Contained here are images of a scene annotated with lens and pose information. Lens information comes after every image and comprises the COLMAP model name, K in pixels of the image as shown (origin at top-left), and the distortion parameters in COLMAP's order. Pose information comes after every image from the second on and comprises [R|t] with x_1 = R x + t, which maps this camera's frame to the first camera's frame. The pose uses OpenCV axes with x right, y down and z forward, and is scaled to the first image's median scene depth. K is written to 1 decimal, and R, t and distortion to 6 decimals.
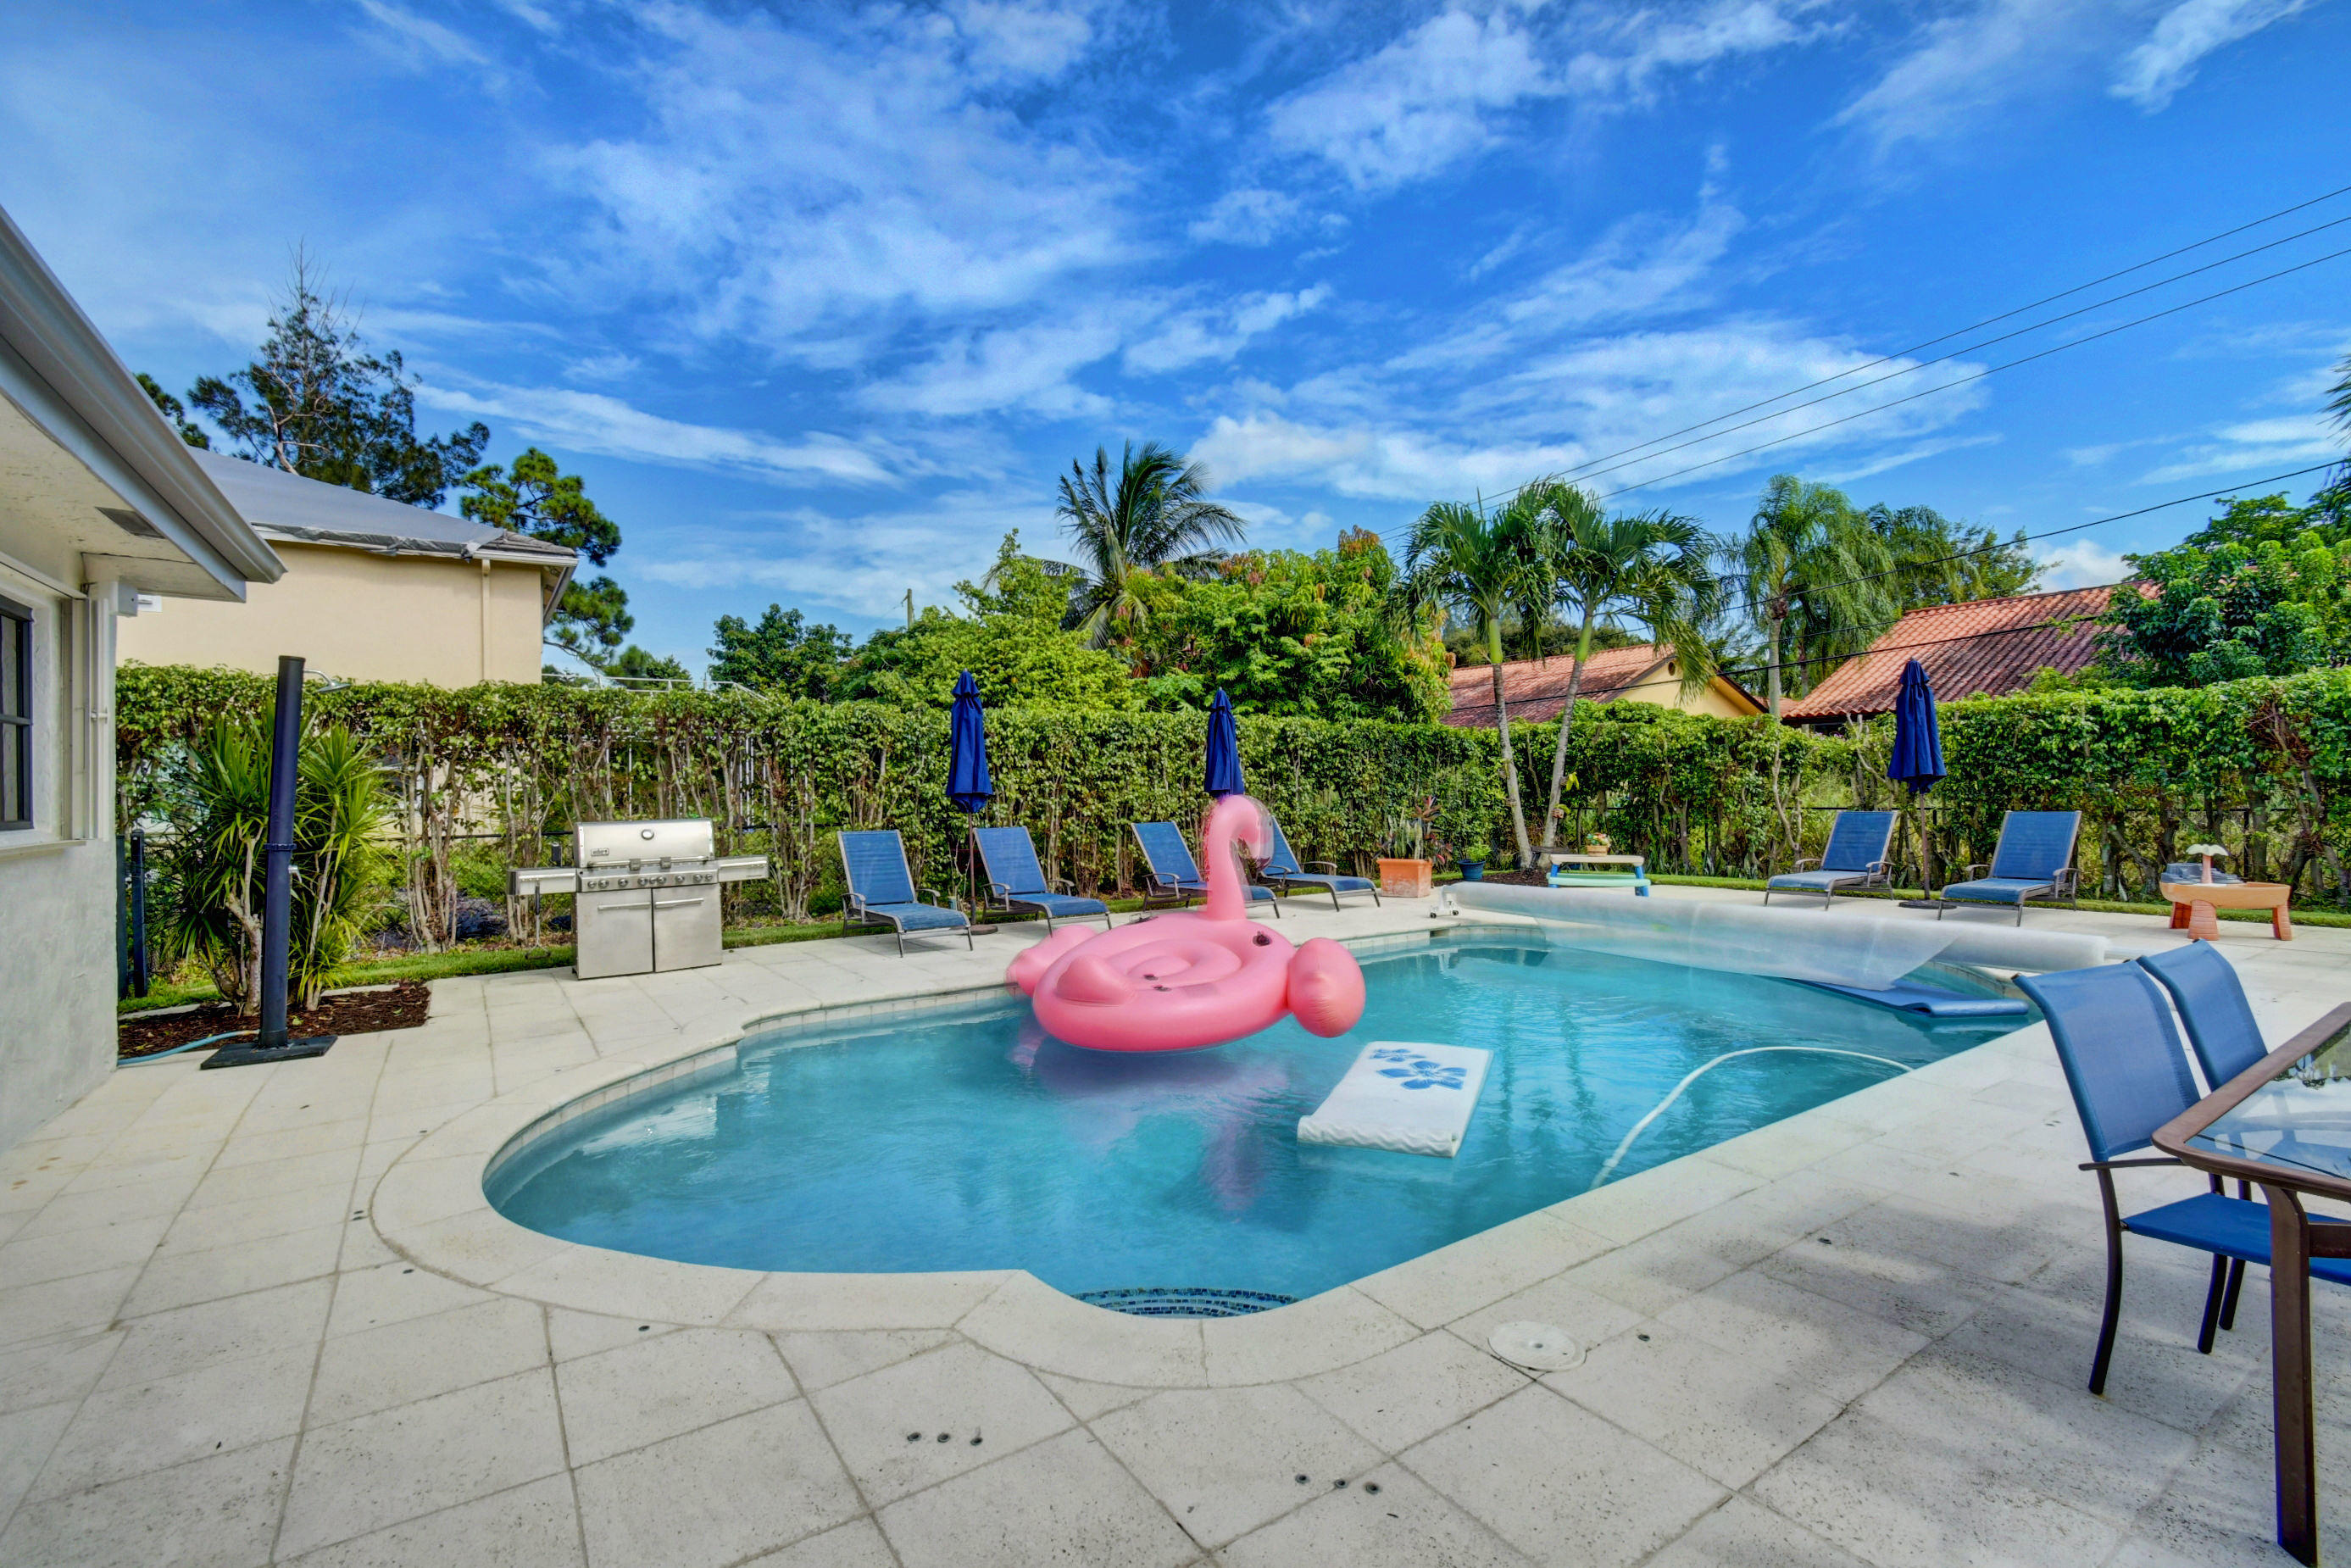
lens RADIAL K [[1055.0, 0, 1175.2], [0, 1055.0, 777.5], [0, 0, 1]] dist [-0.002163, -0.000518]
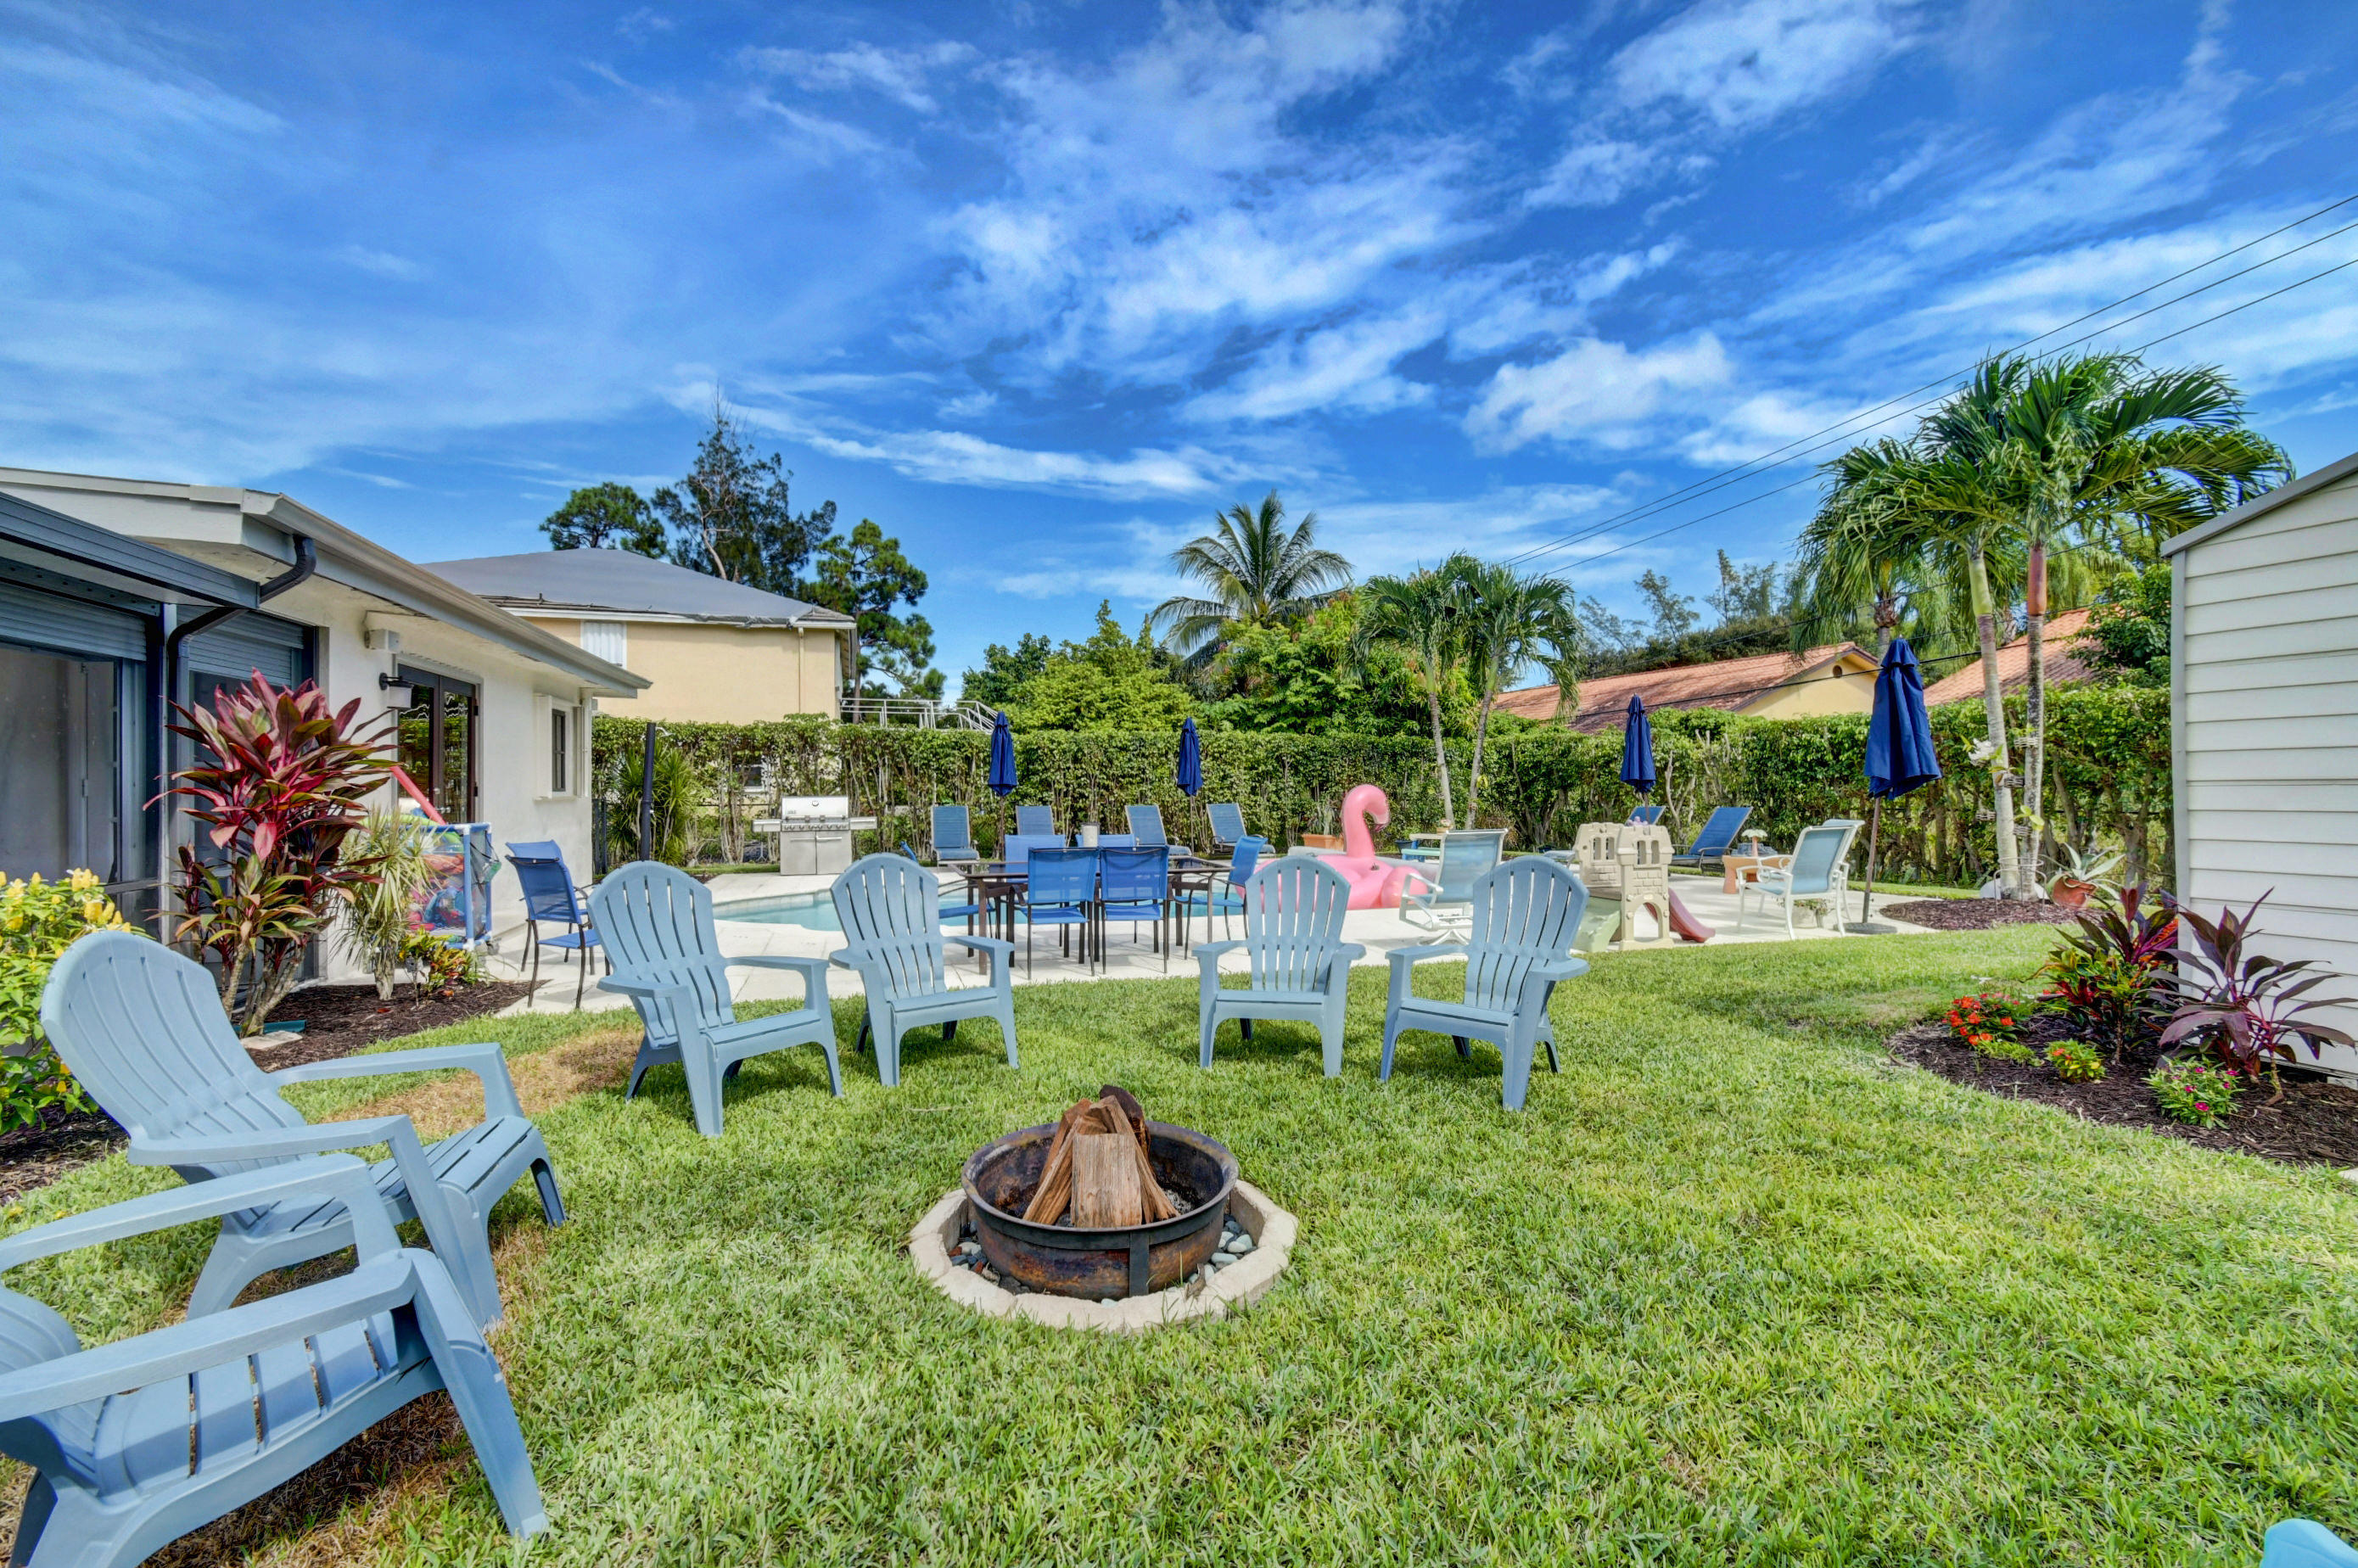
lens RADIAL K [[1055.1, 0, 1190.5], [0, 1055.1, 780.6], [0, 0, 1]] dist [-0.011073, -0.000092]
pose [[0.958338, 0.010110, -0.285459, 0.181412], [-0.007816, 0.999927, 0.009173, -0.002954], [0.285531, -0.006560, 0.958347, -0.167197]]
